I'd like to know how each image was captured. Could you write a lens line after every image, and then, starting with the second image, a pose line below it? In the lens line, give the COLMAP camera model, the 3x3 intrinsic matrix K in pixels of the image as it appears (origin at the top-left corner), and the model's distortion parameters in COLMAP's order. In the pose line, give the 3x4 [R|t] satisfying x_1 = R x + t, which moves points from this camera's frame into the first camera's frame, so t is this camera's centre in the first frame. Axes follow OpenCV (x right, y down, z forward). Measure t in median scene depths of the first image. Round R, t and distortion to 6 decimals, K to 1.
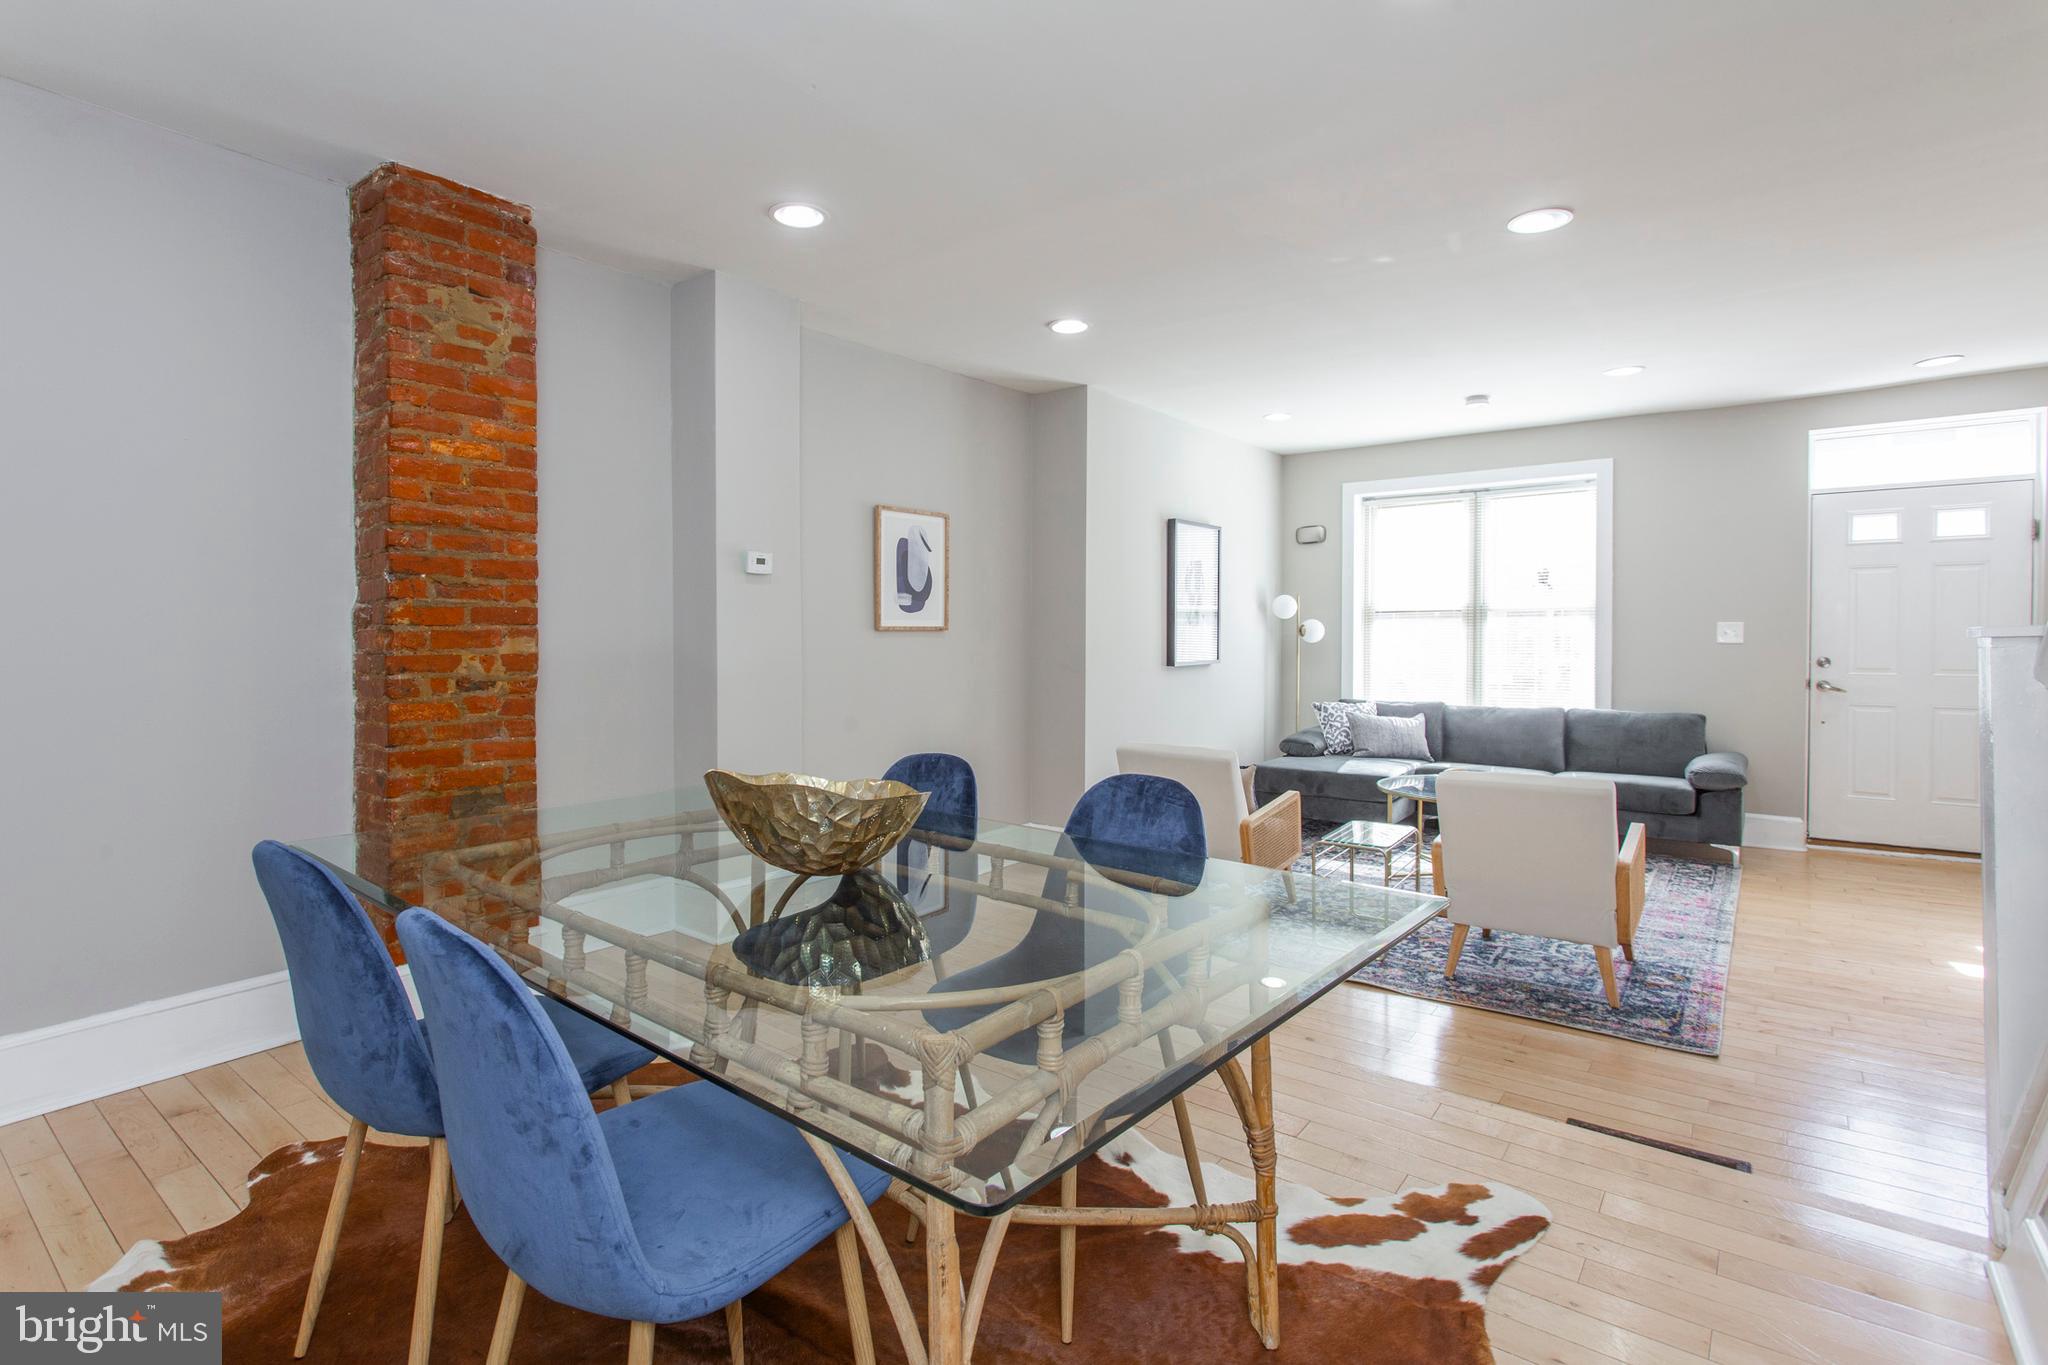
lens RADIAL K [[990.9, 0, 972.6], [0, 990.9, 645.7], [0, 0, 1]] dist [-0.011865, 0.000966]
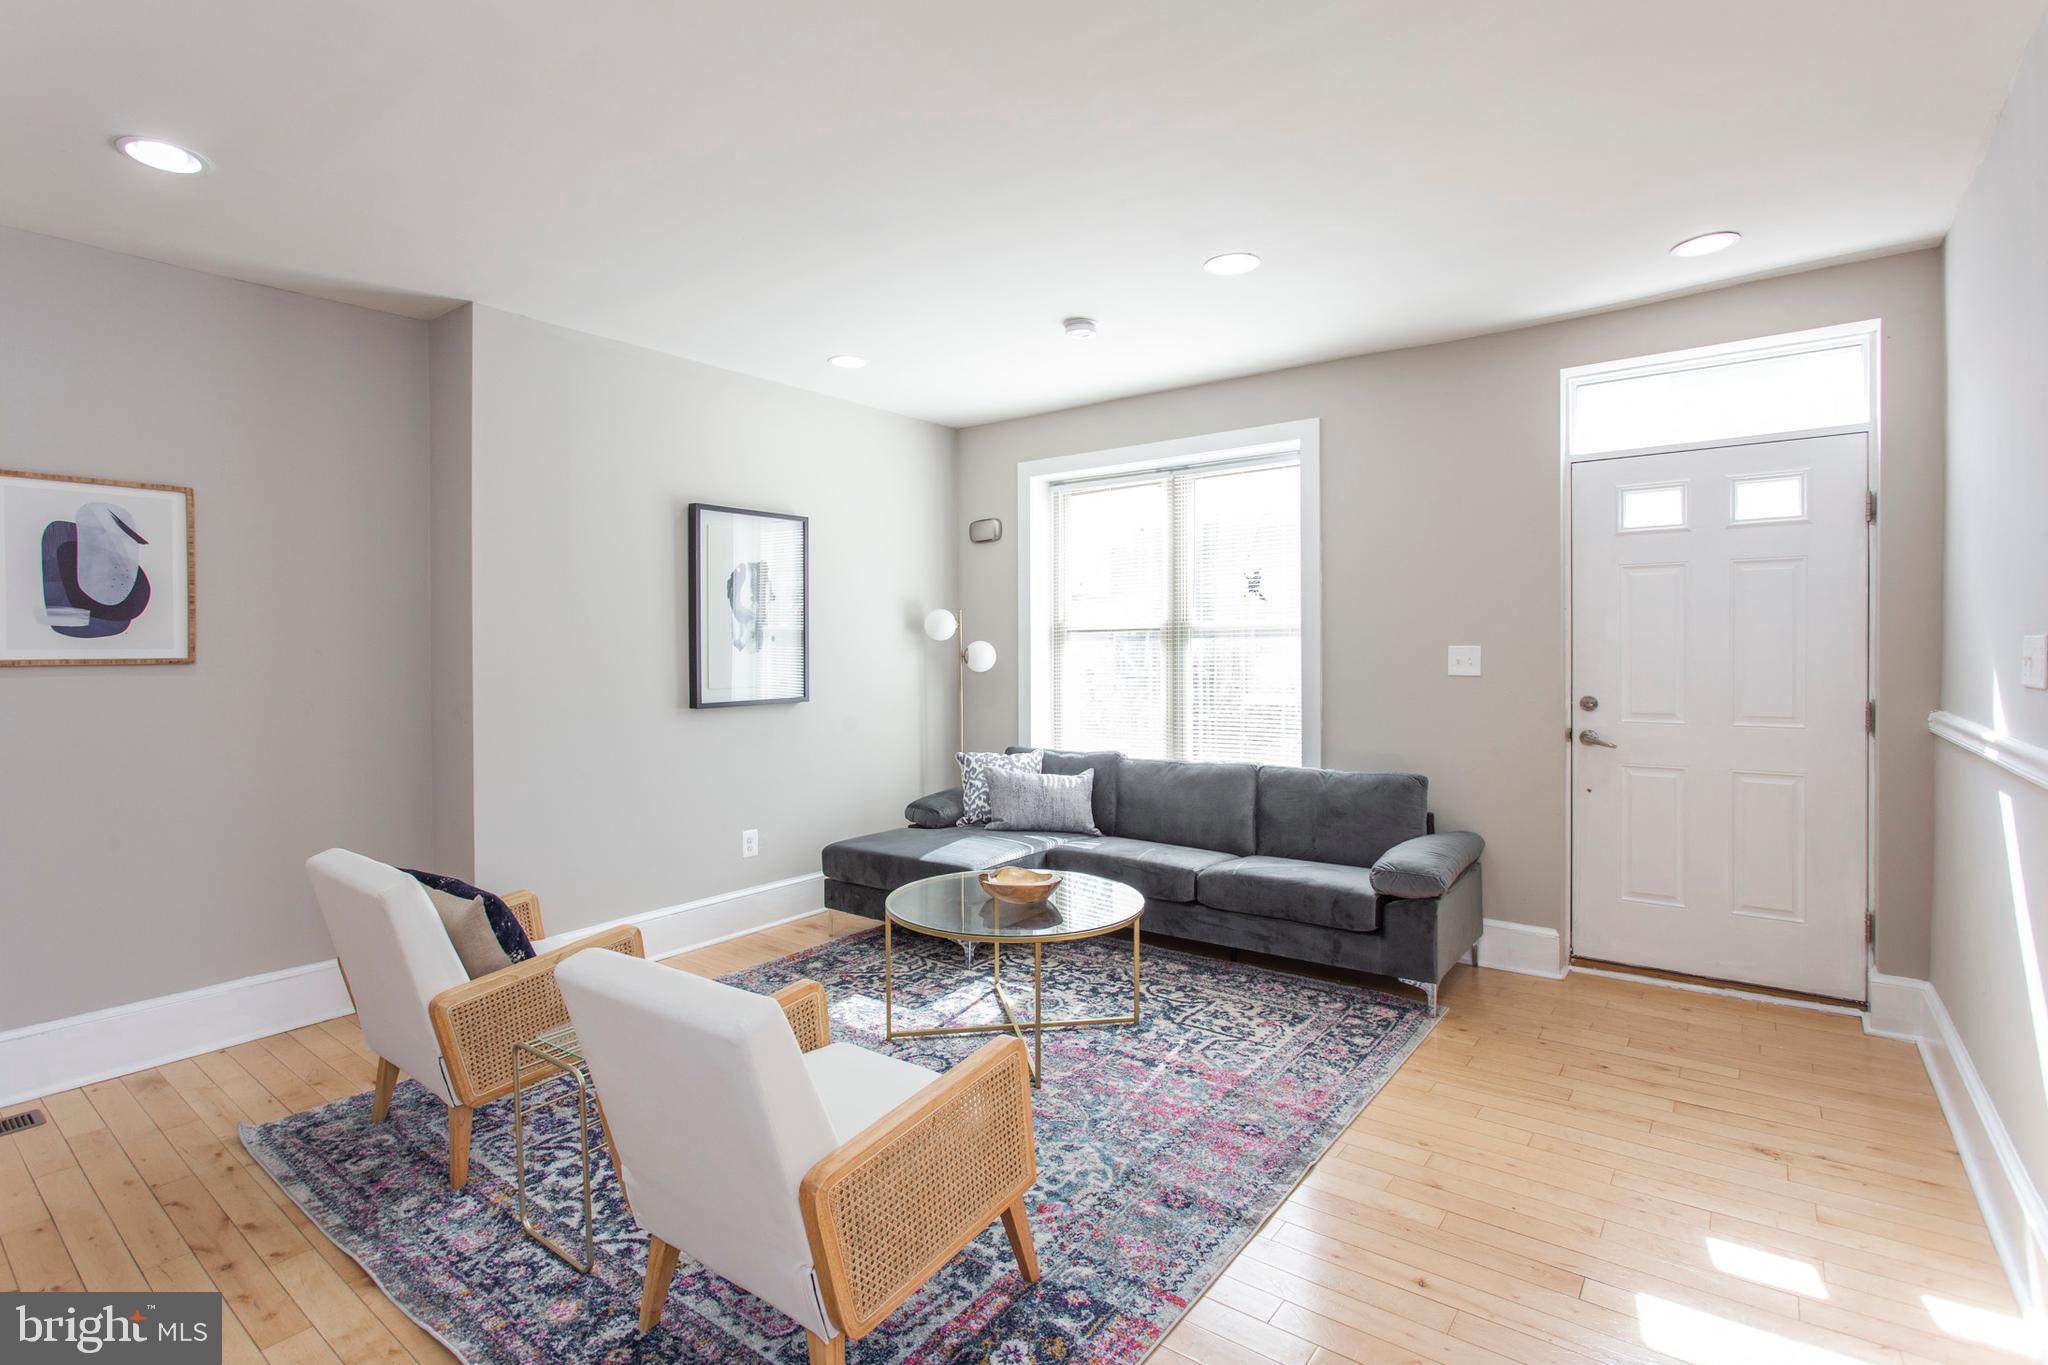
lens RADIAL K [[990.9, 0, 972.6], [0, 990.9, 645.7], [0, 0, 1]] dist [-0.011865, 0.000966]
pose [[0.999985, -0.002302, 0.005035, 0.493250], [0.002383, 0.999868, -0.016055, -0.016029], [-0.004998, 0.016067, 0.999858, 0.352311]]
